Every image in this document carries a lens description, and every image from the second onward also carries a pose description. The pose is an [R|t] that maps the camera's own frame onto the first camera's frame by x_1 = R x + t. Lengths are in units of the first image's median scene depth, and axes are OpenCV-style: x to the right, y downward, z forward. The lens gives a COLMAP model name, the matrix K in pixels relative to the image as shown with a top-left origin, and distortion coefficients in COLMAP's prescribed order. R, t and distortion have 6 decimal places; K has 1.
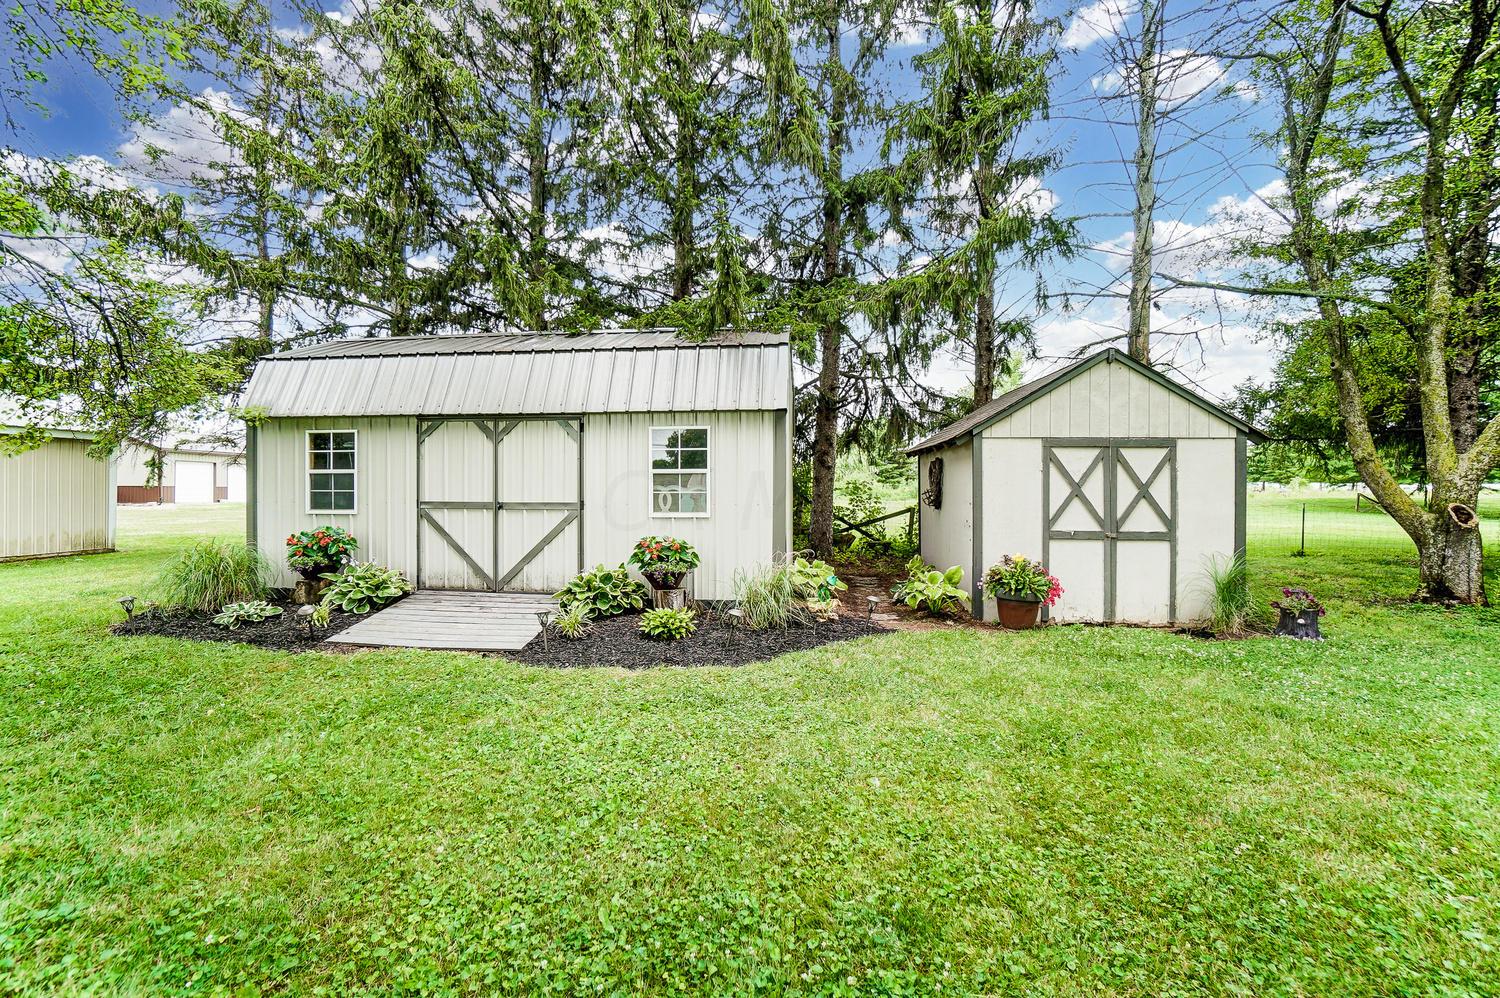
lens RADIAL K [[659.0, 0, 745.7], [0, 659.0, 496.6], [0, 0, 1]] dist [-0.040524, 0.010132]
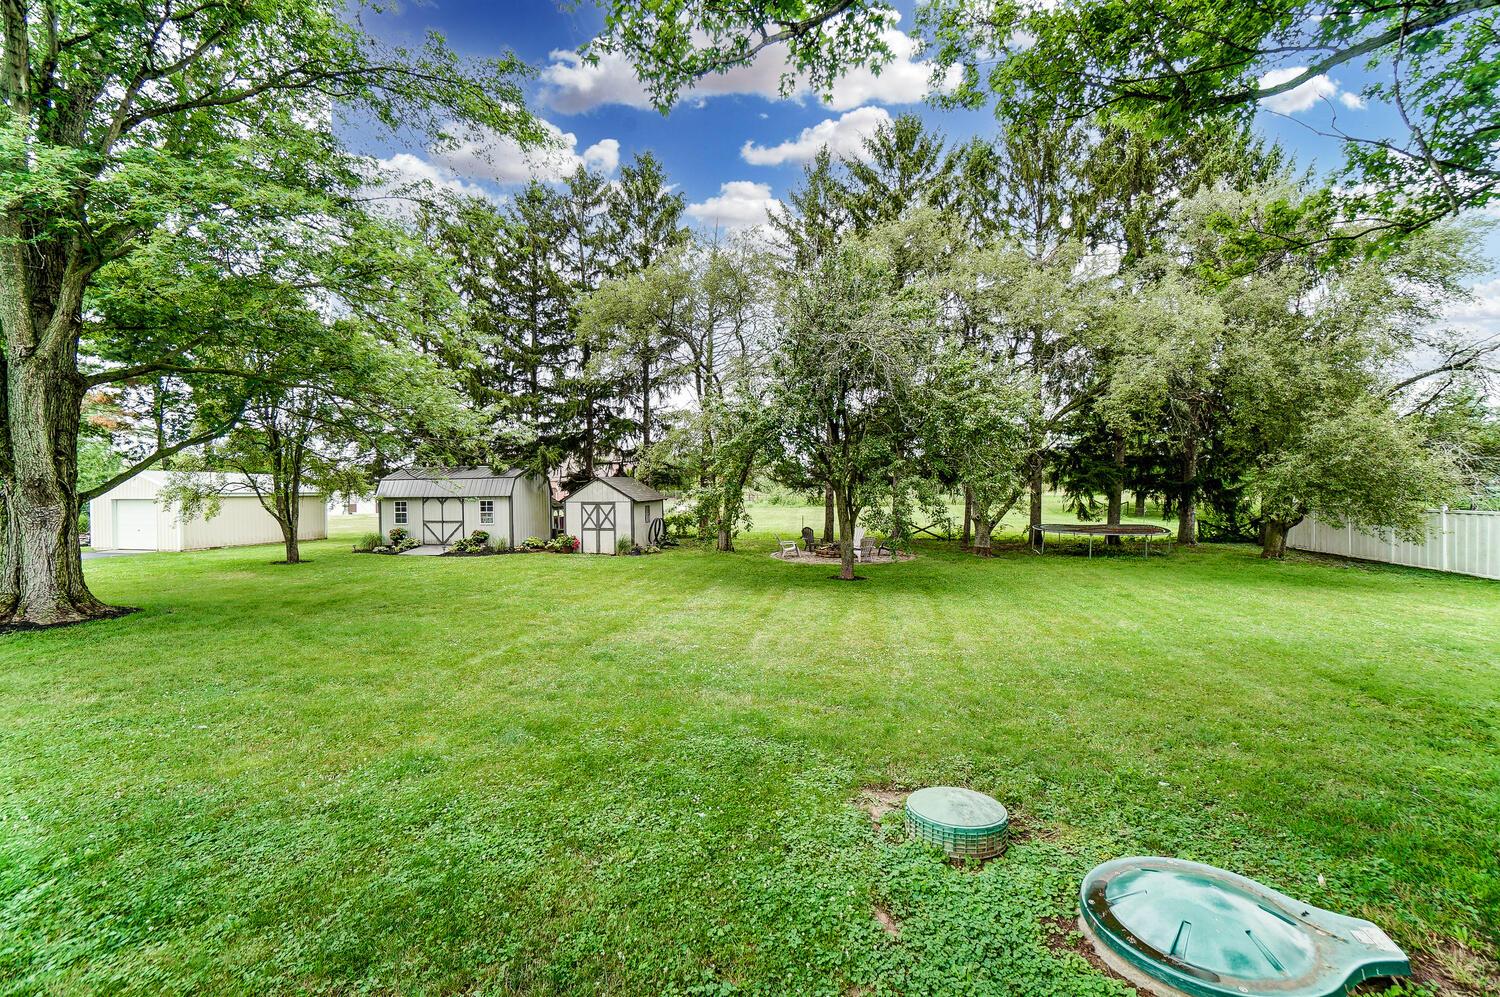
lens RADIAL K [[659.0, 0, 736.2], [0, 659.0, 491.7], [0, 0, 1]] dist [-0.040524, 0.010132]
pose [[0.992726, -0.013445, -0.119641, 1.737911], [0.012330, 0.999873, -0.010055, -0.099836], [0.119761, 0.008507, 0.992766, -2.507760]]
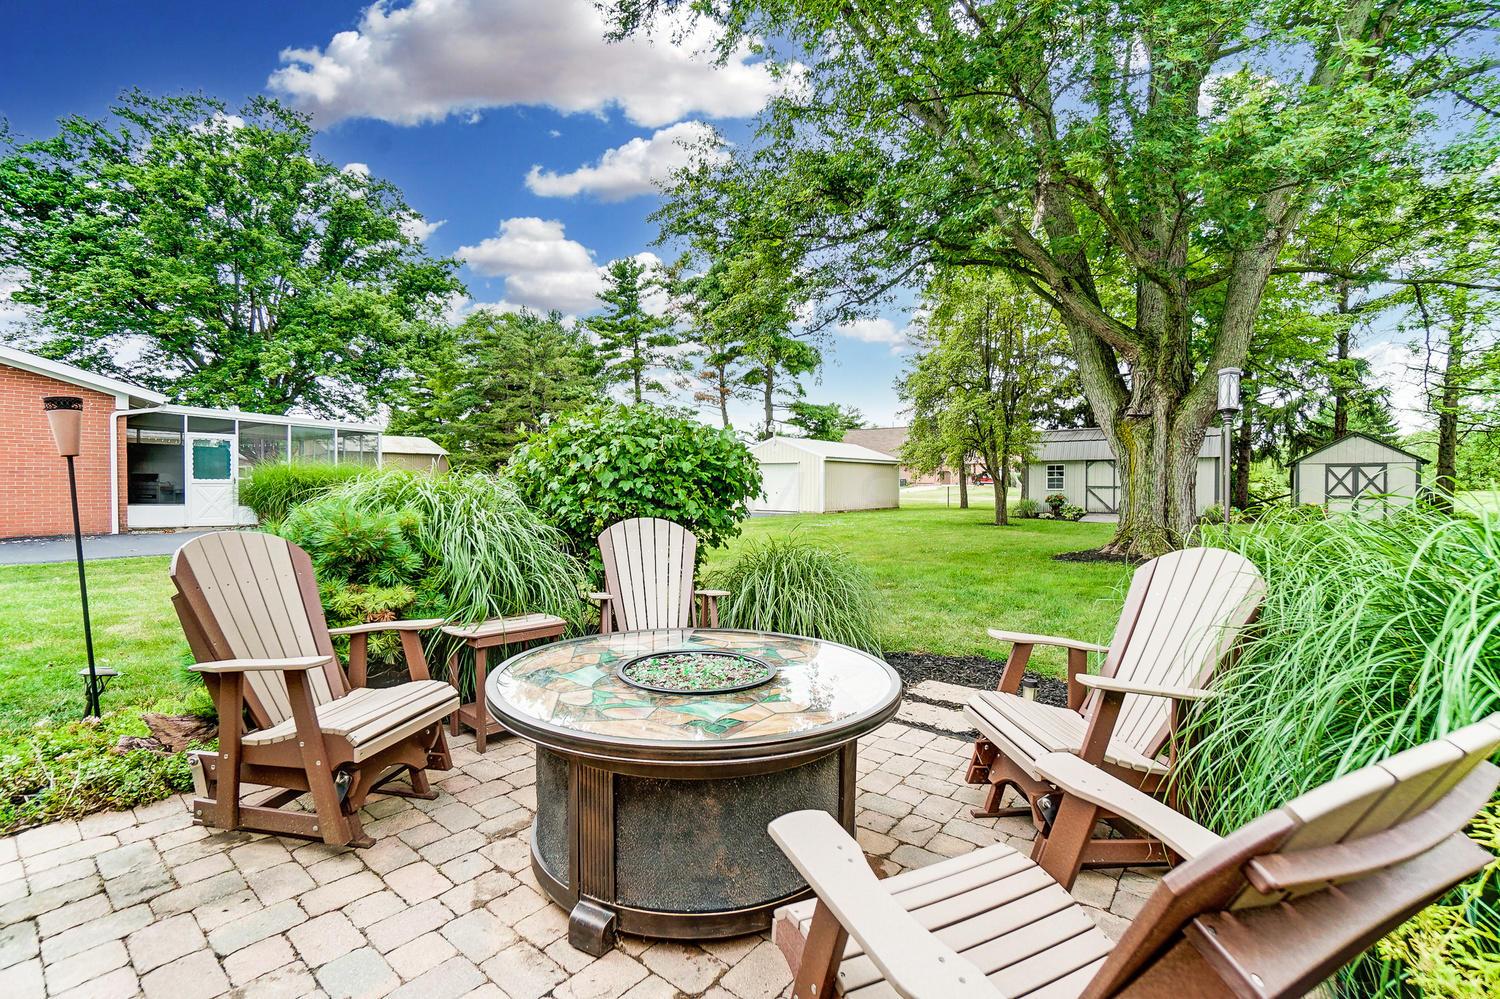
lens RADIAL K [[659.0, 0, 741.8], [0, 659.0, 497.1], [0, 0, 1]] dist [-0.040524, 0.010132]
pose [[0.835203, 0.005899, -0.549911, -0.146911], [0.000611, 0.999932, 0.011654, 0.024682], [0.549942, -0.010070, 0.835142, -2.810545]]
